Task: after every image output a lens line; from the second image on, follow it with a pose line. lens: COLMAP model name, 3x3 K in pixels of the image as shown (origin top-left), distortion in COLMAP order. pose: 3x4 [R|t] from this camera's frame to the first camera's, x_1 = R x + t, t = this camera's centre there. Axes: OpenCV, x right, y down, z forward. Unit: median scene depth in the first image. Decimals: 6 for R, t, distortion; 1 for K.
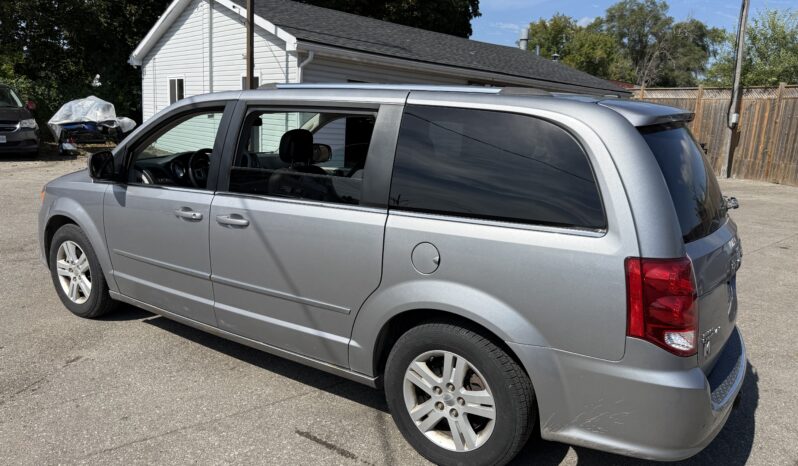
lens RADIAL K [[605.3, 0, 397.7], [0, 605.3, 234.3], [0, 0, 1]] dist [-0.012884, -0.008677]
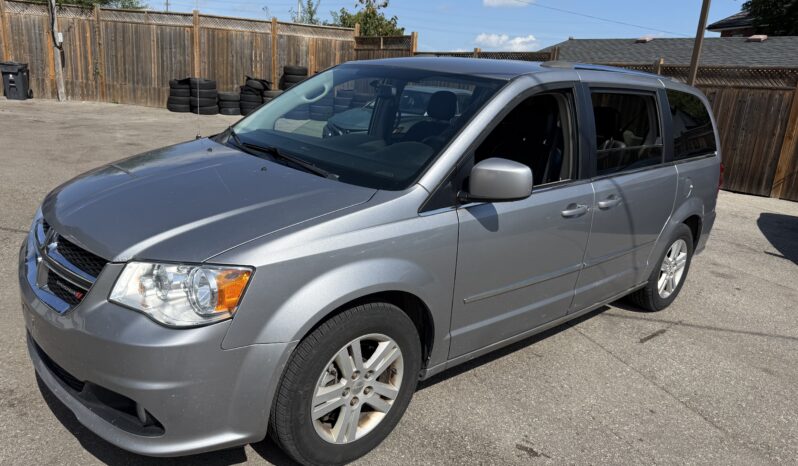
lens RADIAL K [[605.3, 0, 396.8], [0, 605.3, 231.2], [0, 0, 1]] dist [-0.012884, -0.008677]
pose [[0.212439, -0.267129, 0.939953, -0.328846], [0.121389, 0.961673, 0.245867, -0.066832], [-0.969605, 0.061868, 0.236723, 0.269339]]
